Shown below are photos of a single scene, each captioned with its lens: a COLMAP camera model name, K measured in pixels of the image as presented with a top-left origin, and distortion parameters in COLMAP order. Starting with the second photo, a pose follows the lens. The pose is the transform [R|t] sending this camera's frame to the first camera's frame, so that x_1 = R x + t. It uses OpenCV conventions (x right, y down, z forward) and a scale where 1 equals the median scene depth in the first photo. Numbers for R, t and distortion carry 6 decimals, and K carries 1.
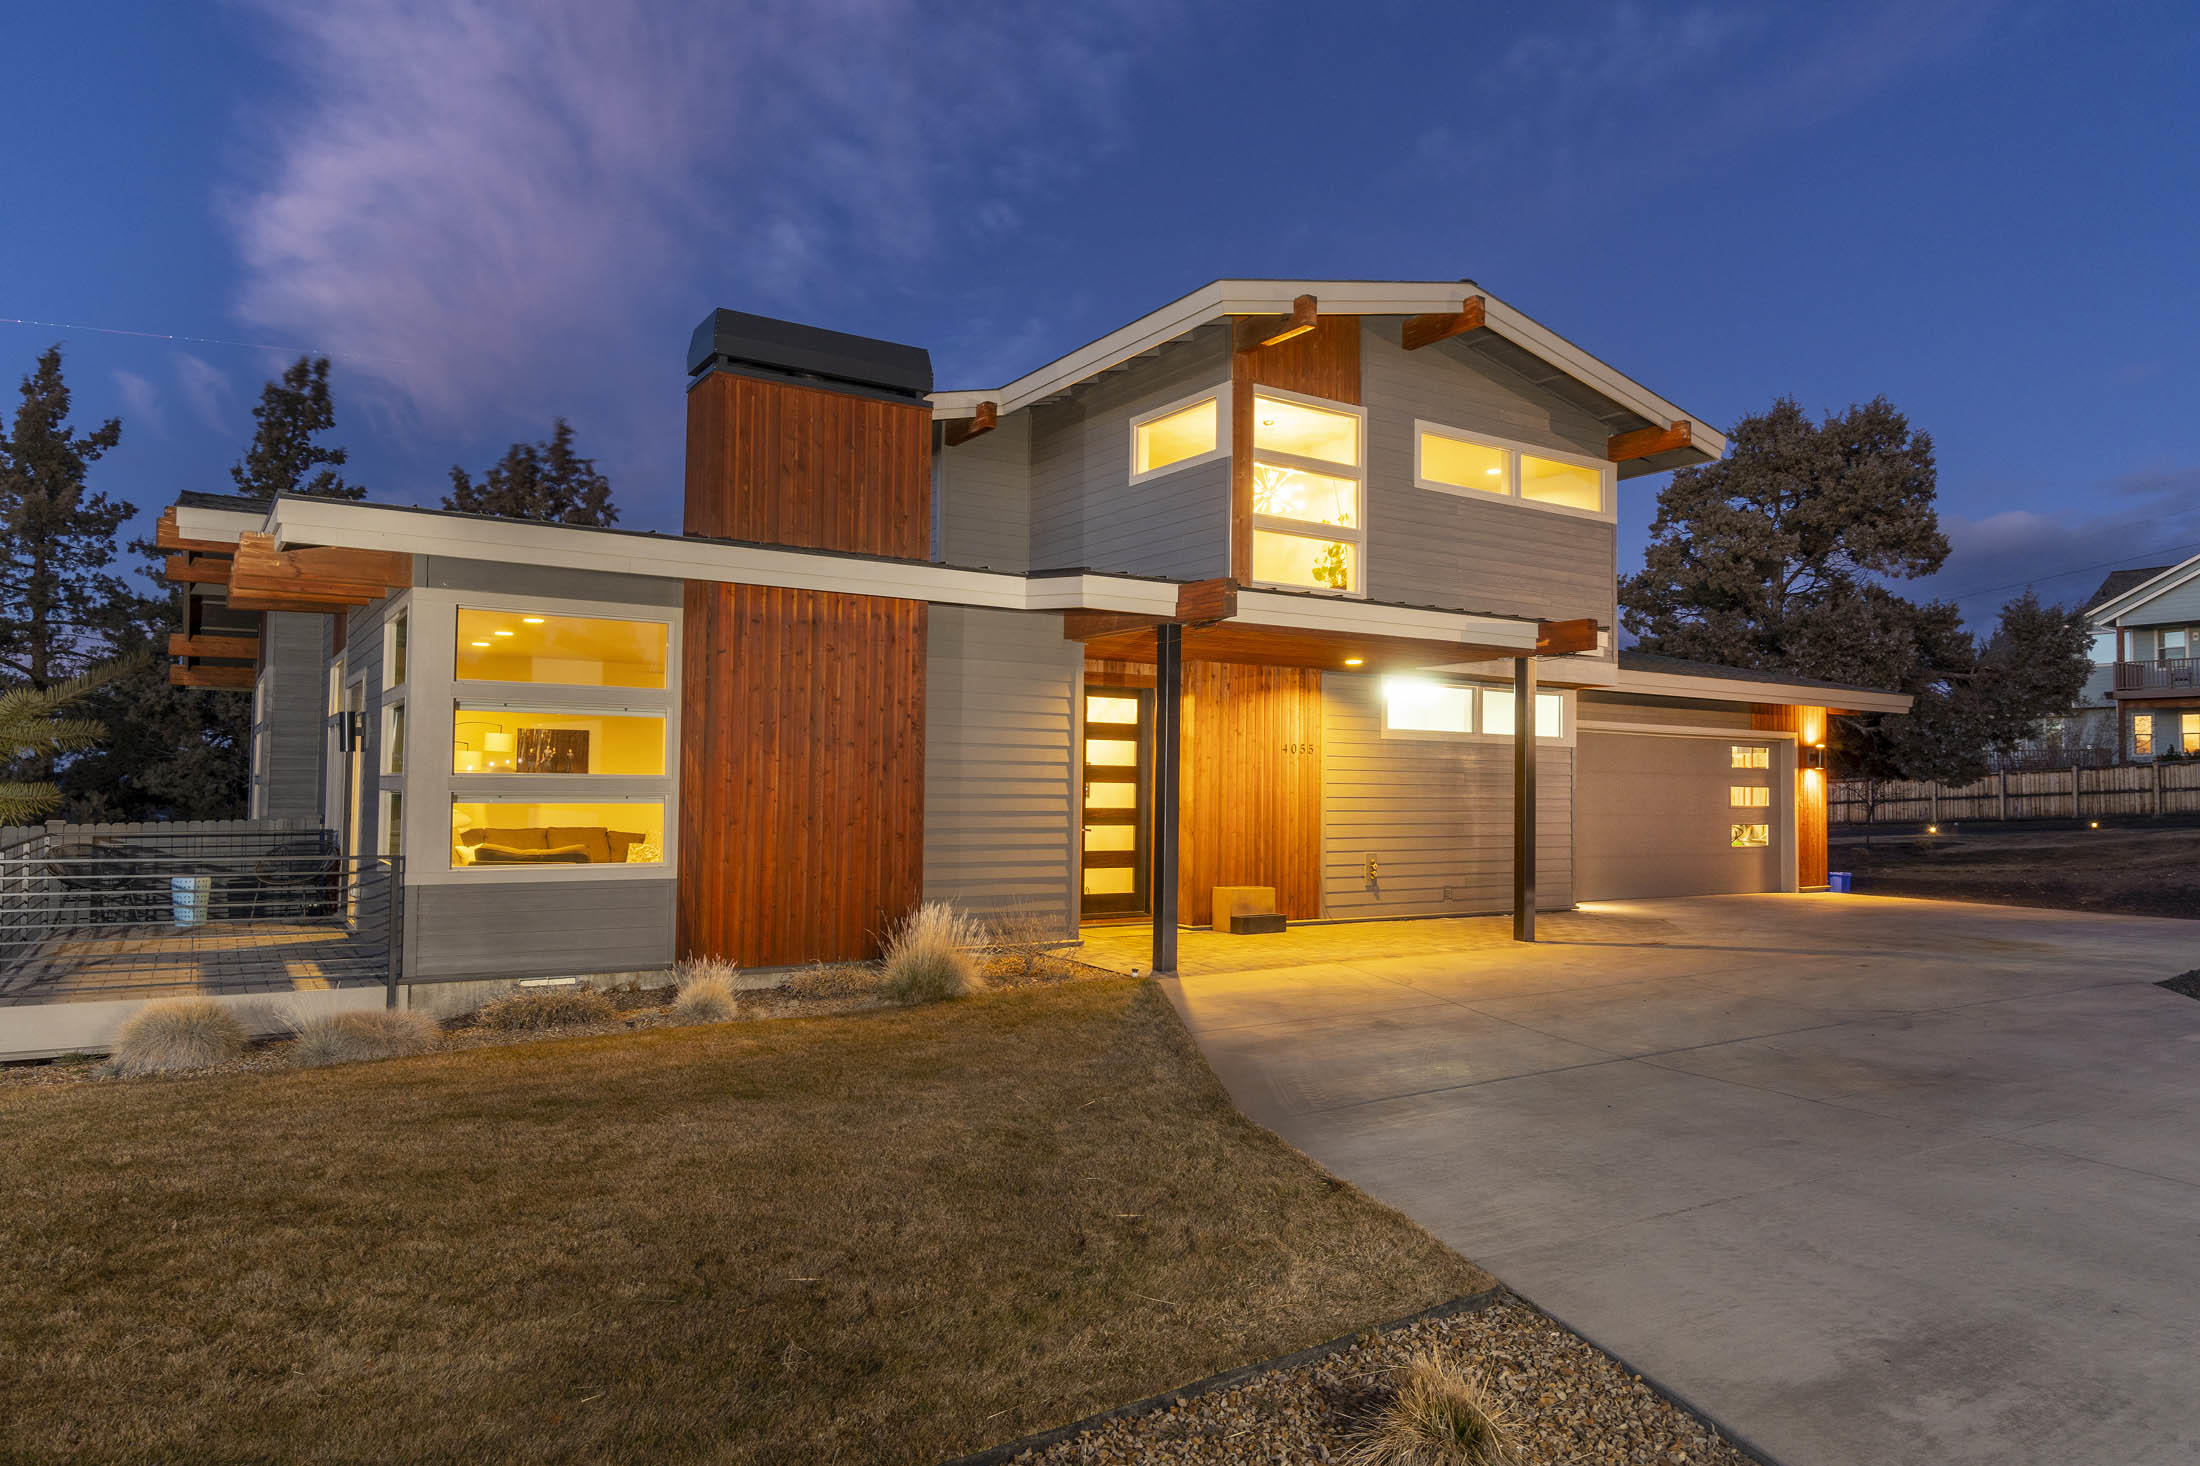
lens RADIAL K [[1331.4, 0, 1100.0], [0, 1331.4, 733.0], [0, 0, 1]] dist [0.002420, 0.001112]
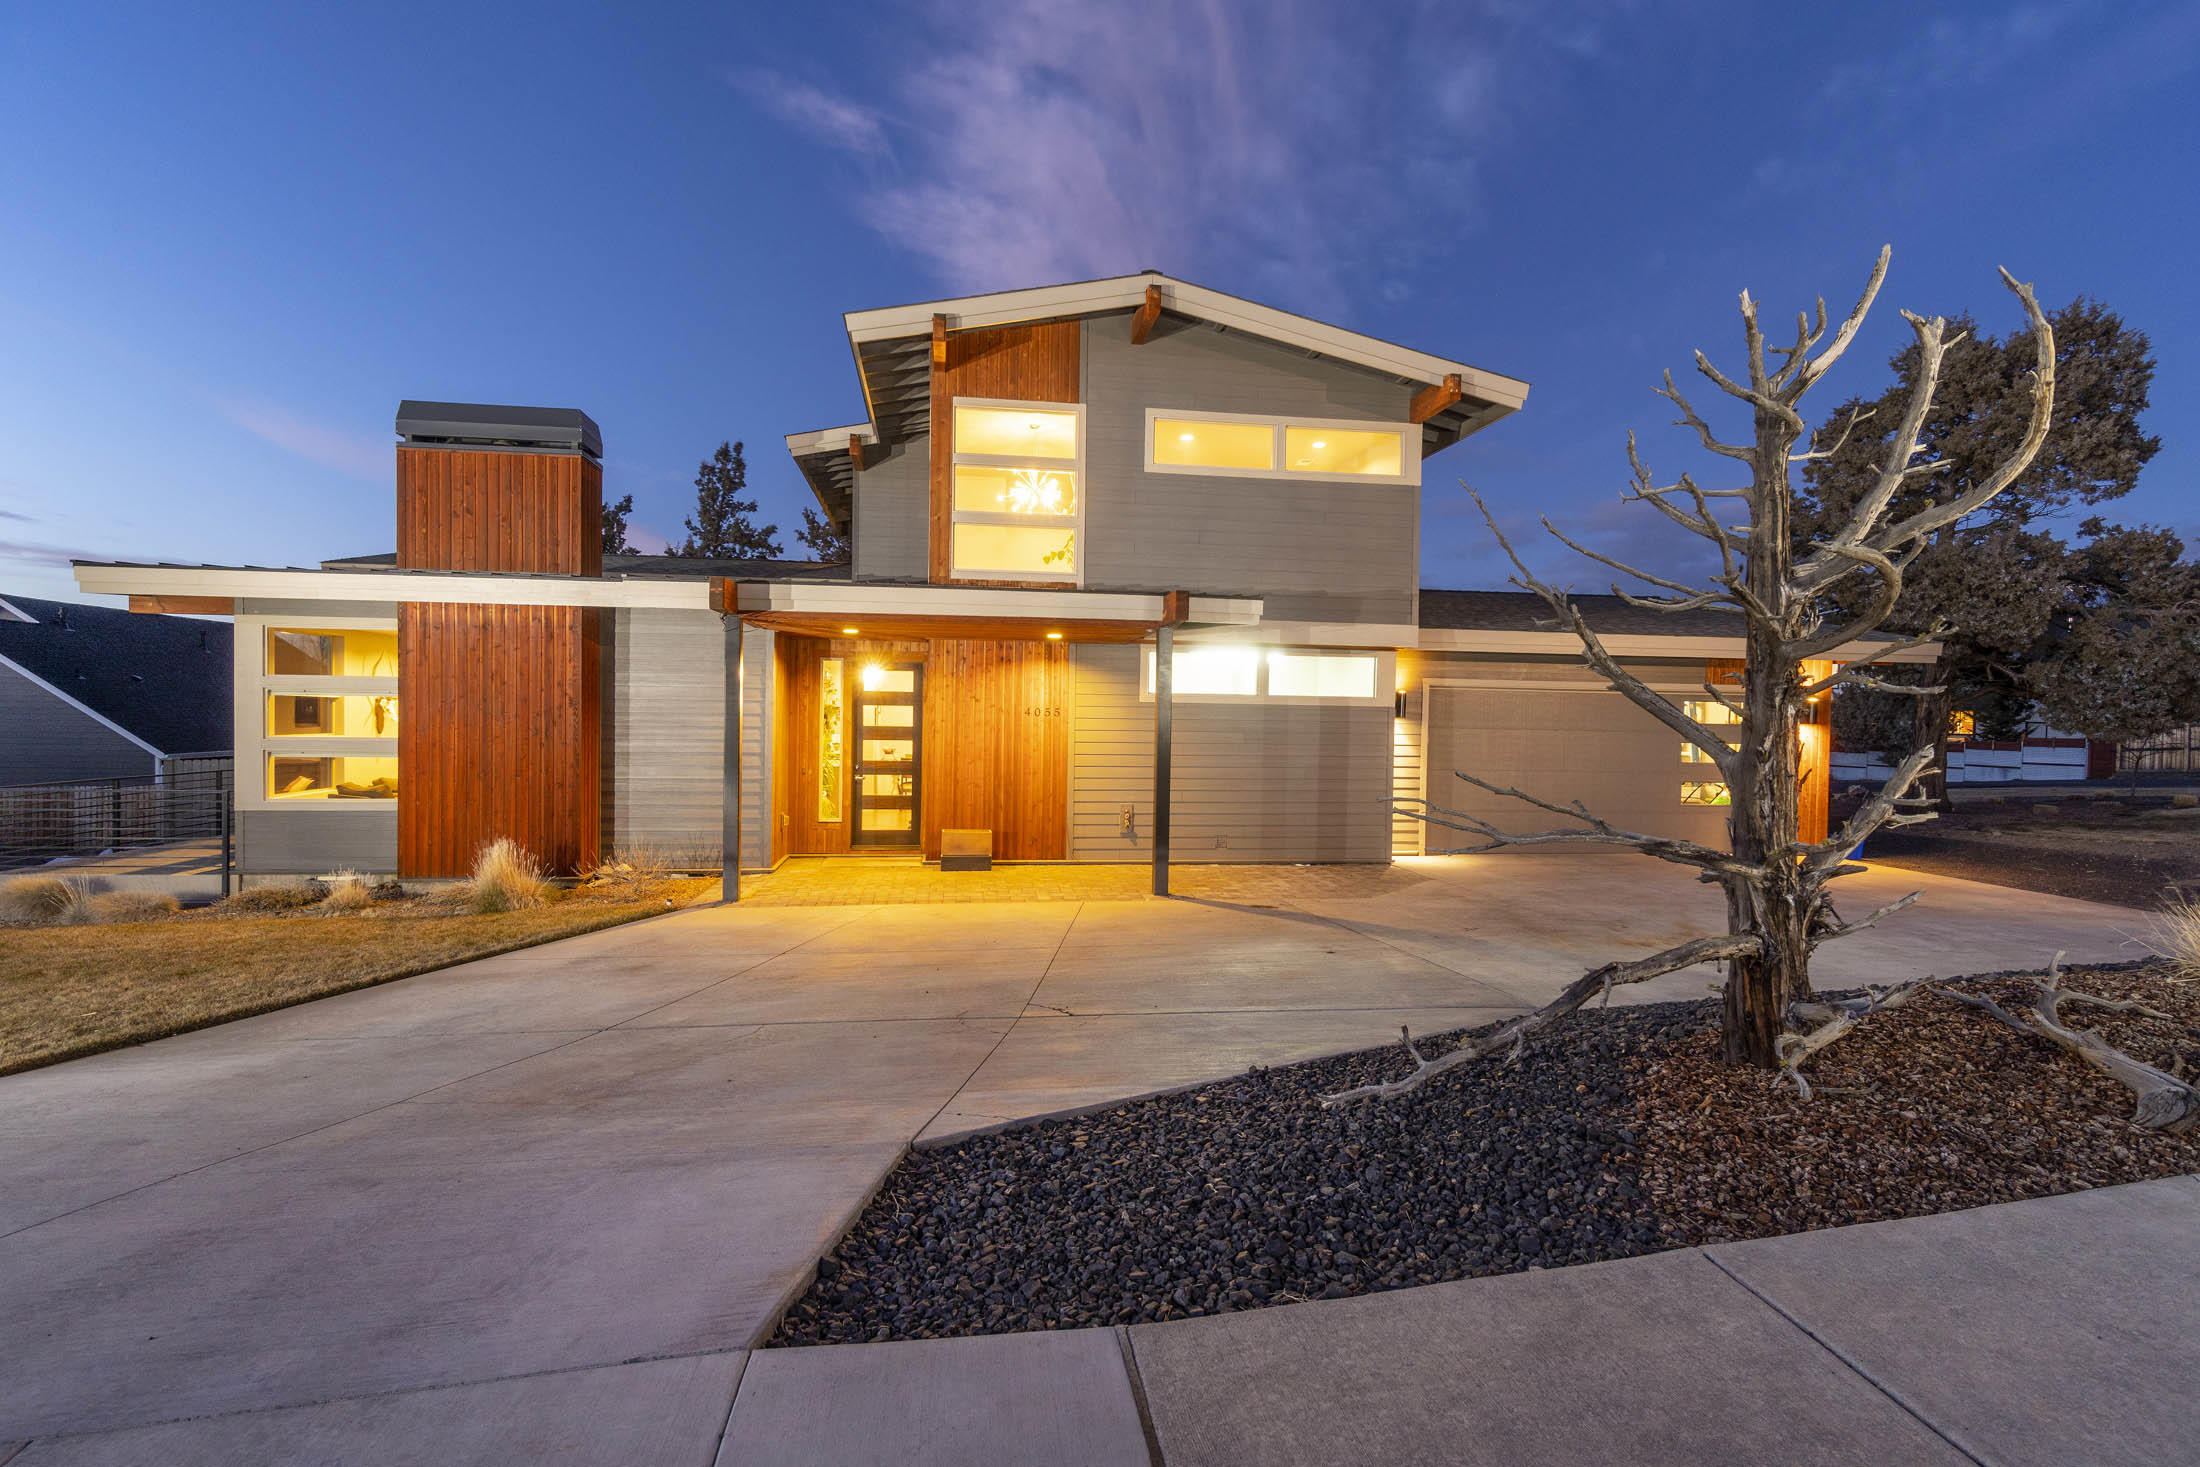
lens RADIAL K [[1007.8, 0, 1100.0], [0, 1007.8, 733.5], [0, 0, 1]] dist [0.002102, 0.000170]
pose [[0.913245, 0.011329, -0.407252, 0.548085], [0.011434, 0.998507, 0.053416, -0.015536], [0.407249, -0.053439, 0.911752, 0.225942]]
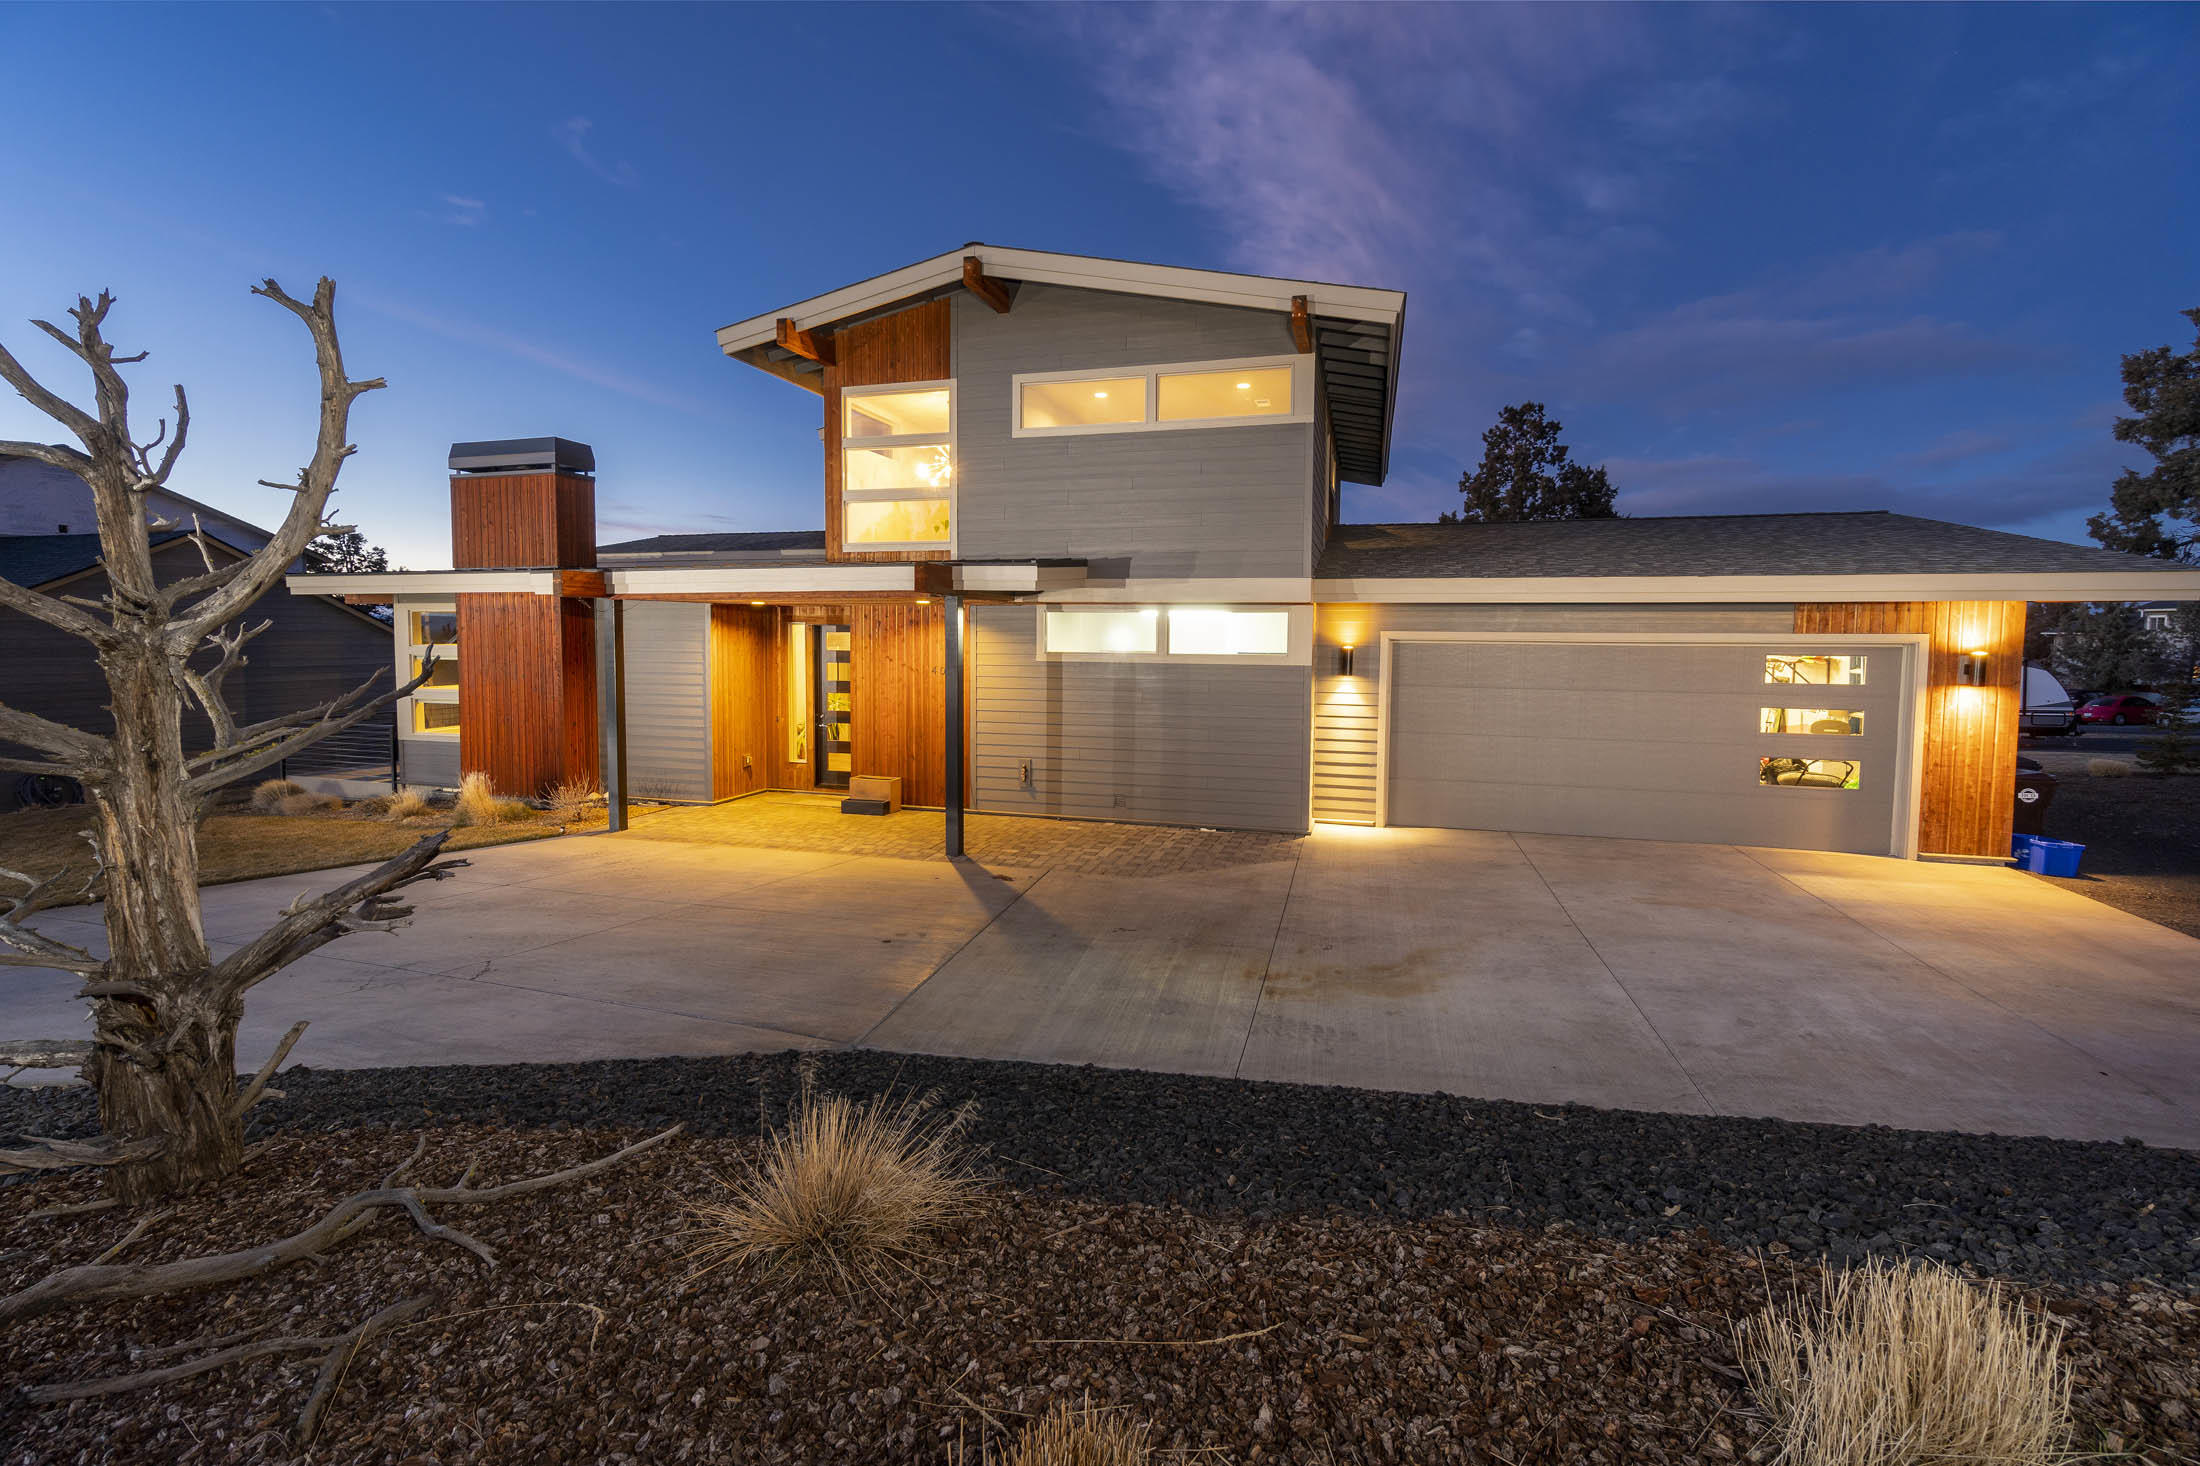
lens RADIAL K [[891.4, 0, 1102.2], [0, 891.4, 685.3], [0, 0, 1]] dist [-0.000553, -0.000079]
pose [[0.673361, 0.032639, -0.738593, 0.856030], [0.029192, 0.997072, 0.070675, -0.028903], [0.738738, -0.069151, 0.670436, 0.548726]]
